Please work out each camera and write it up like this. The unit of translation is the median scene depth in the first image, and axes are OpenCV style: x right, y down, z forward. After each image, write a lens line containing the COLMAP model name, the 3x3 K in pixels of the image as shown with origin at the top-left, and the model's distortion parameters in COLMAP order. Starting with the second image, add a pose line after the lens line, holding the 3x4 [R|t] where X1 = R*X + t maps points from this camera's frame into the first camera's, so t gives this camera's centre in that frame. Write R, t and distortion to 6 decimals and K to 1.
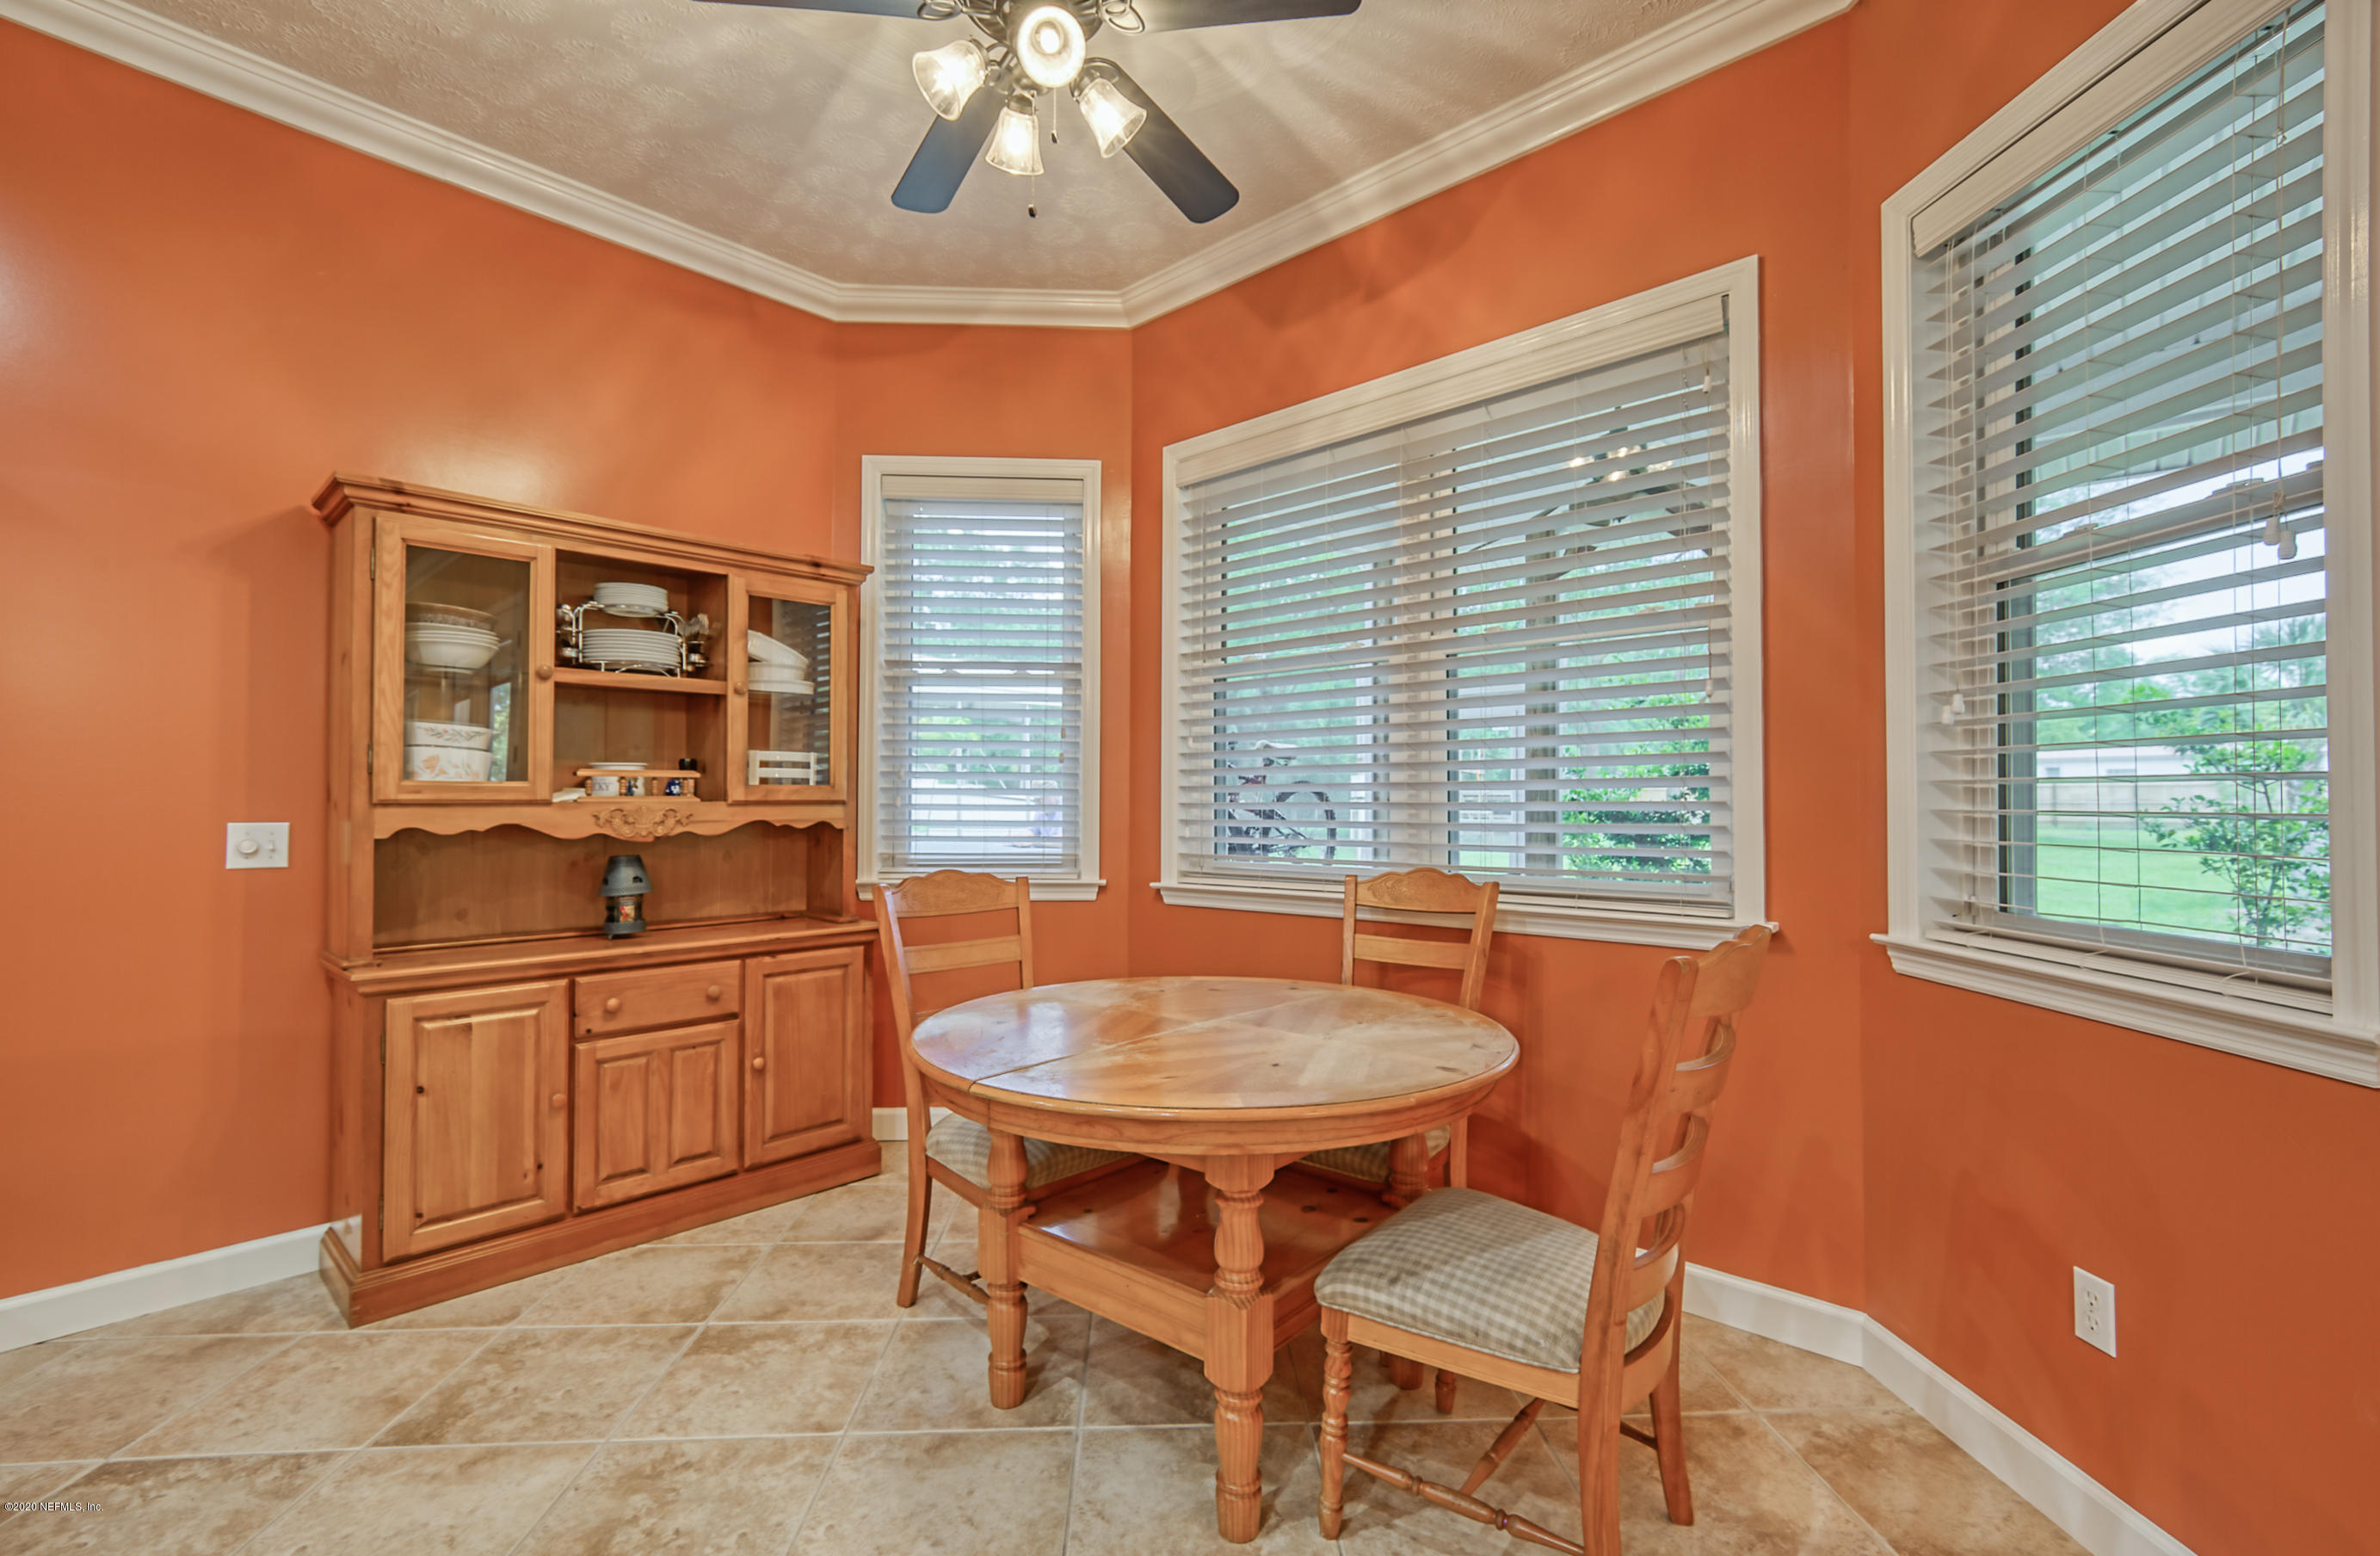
lens RADIAL K [[1057.9, 0, 1174.7], [0, 1057.9, 775.5], [0, 0, 1]] dist [0.009817, 0.002781]
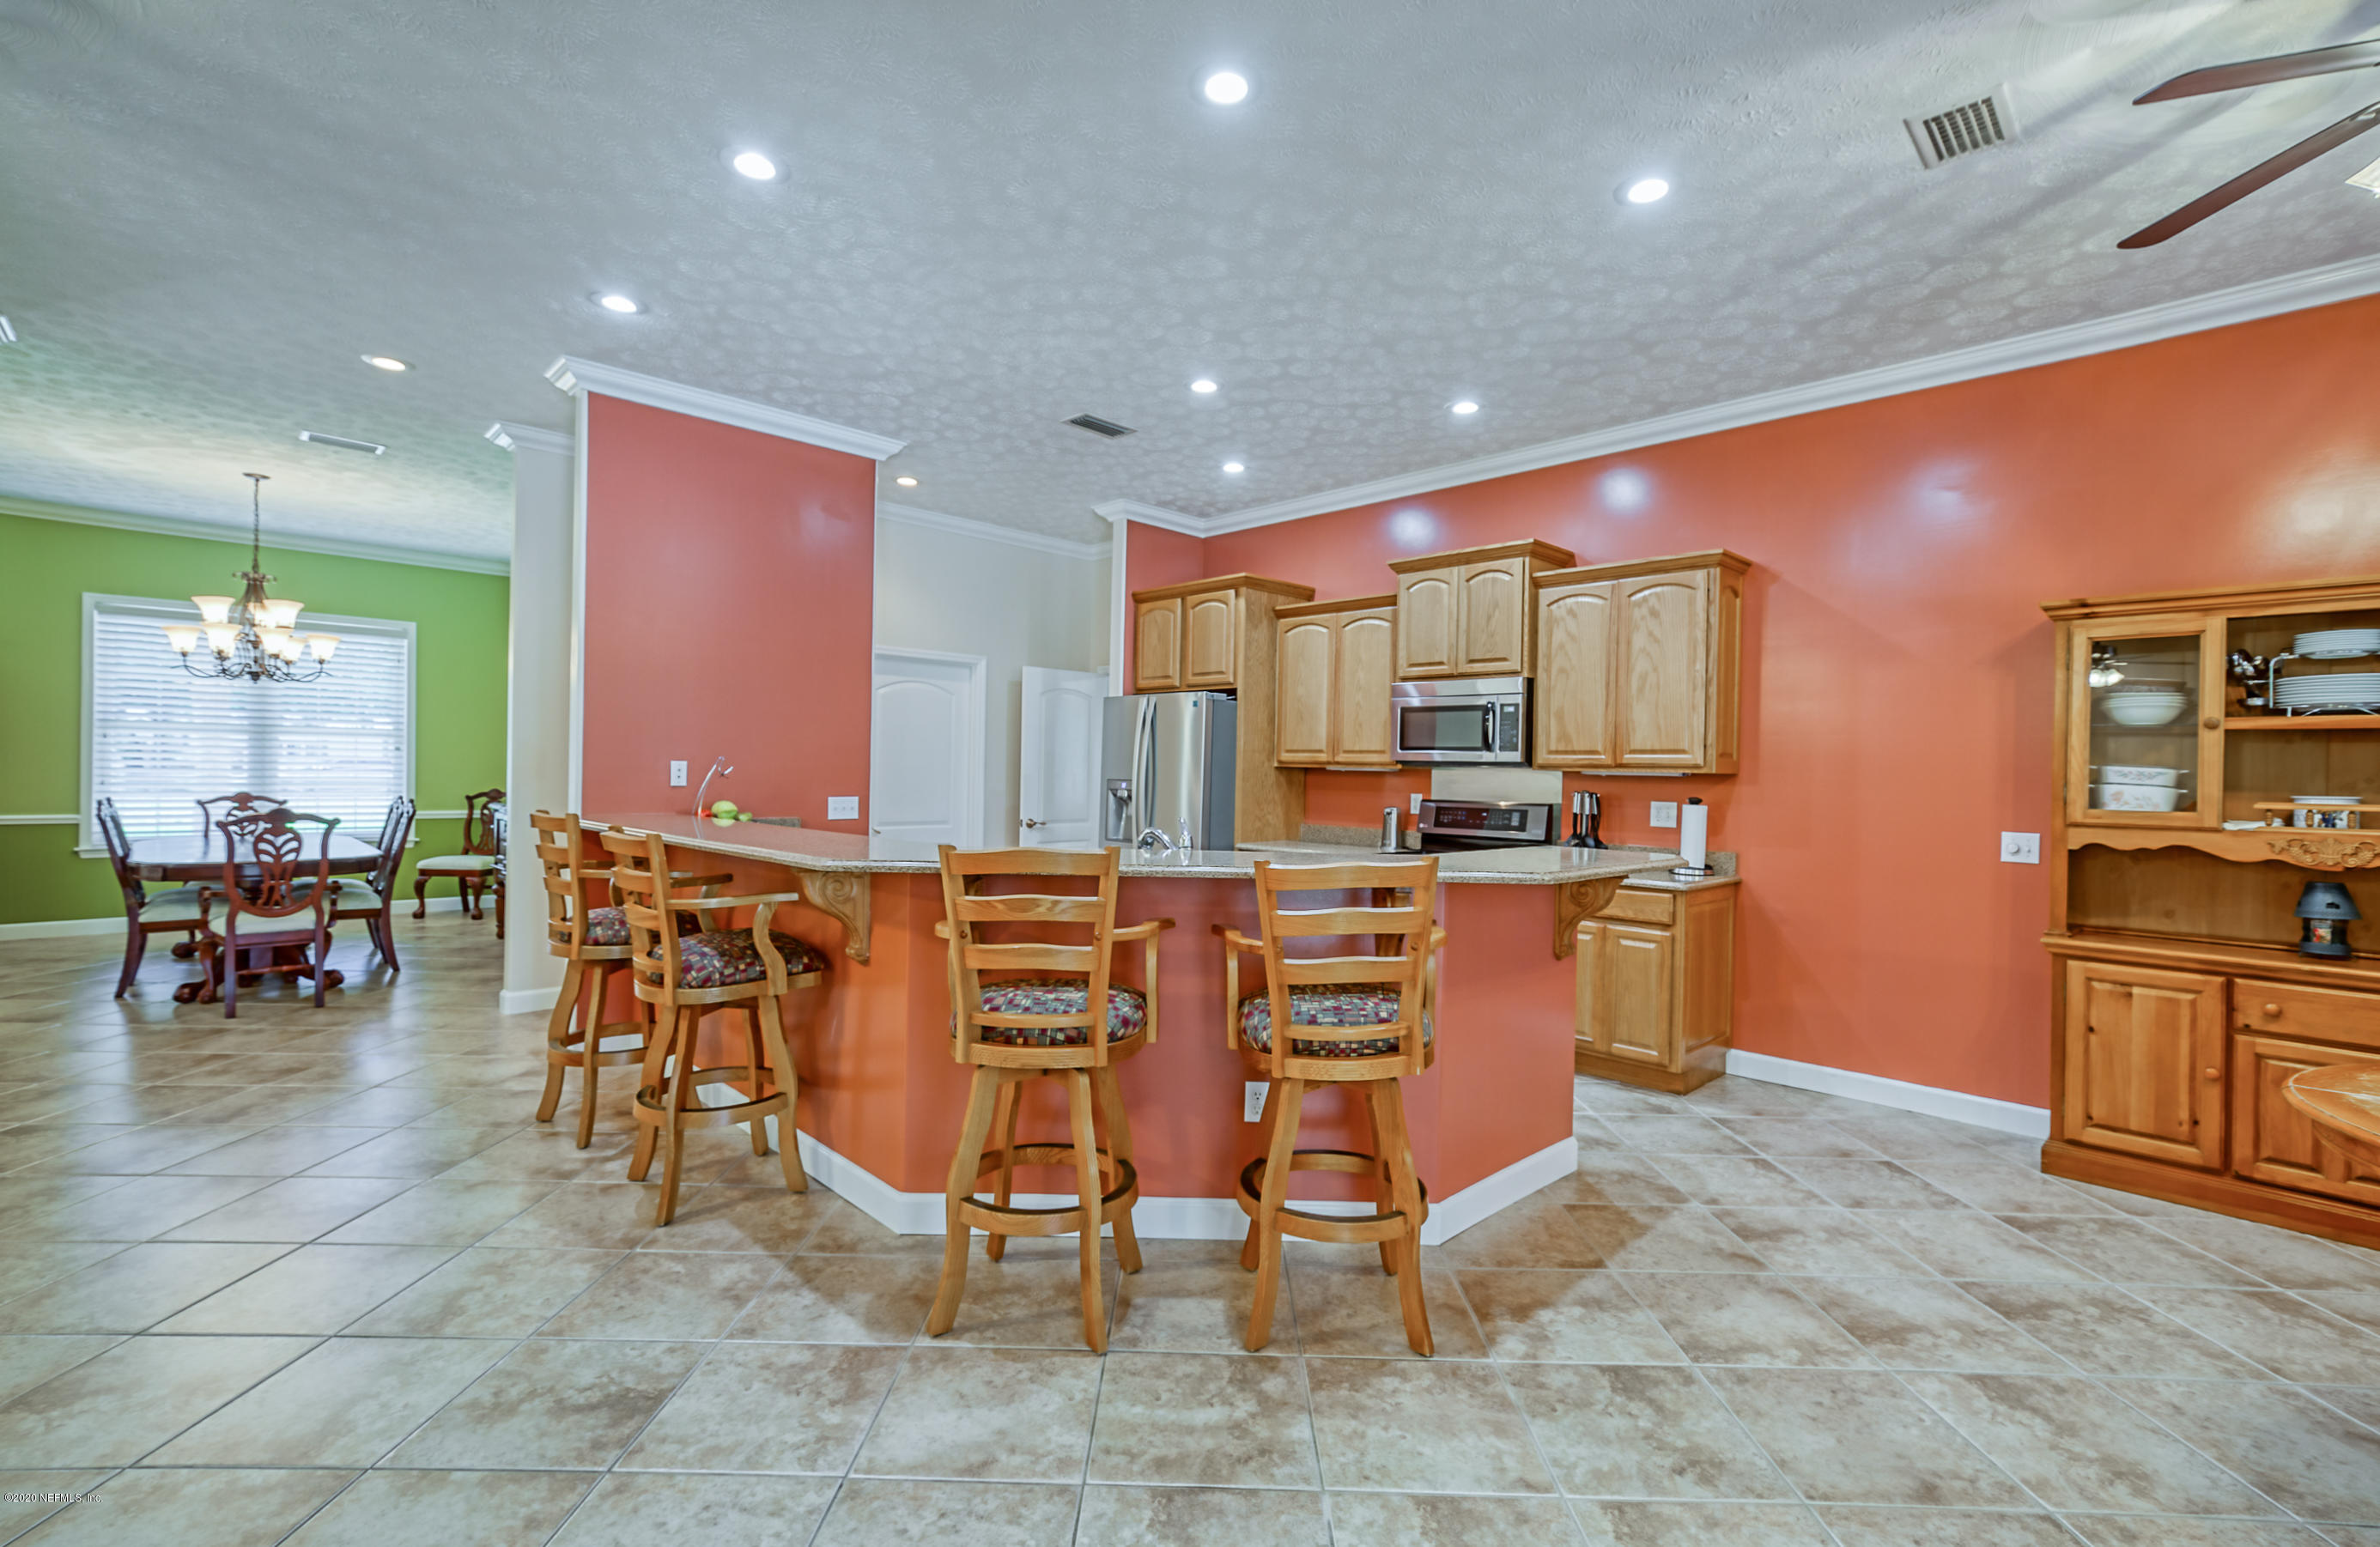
lens RADIAL K [[1105.6, 0, 1184.6], [0, 1105.6, 771.1], [0, 0, 1]] dist [-0.016280, -0.000539]
pose [[-0.026880, 0.007010, -0.999614, 0.728977], [0.002757, 0.999972, 0.006938, -0.057281], [0.999635, -0.002569, -0.026898, -0.151902]]
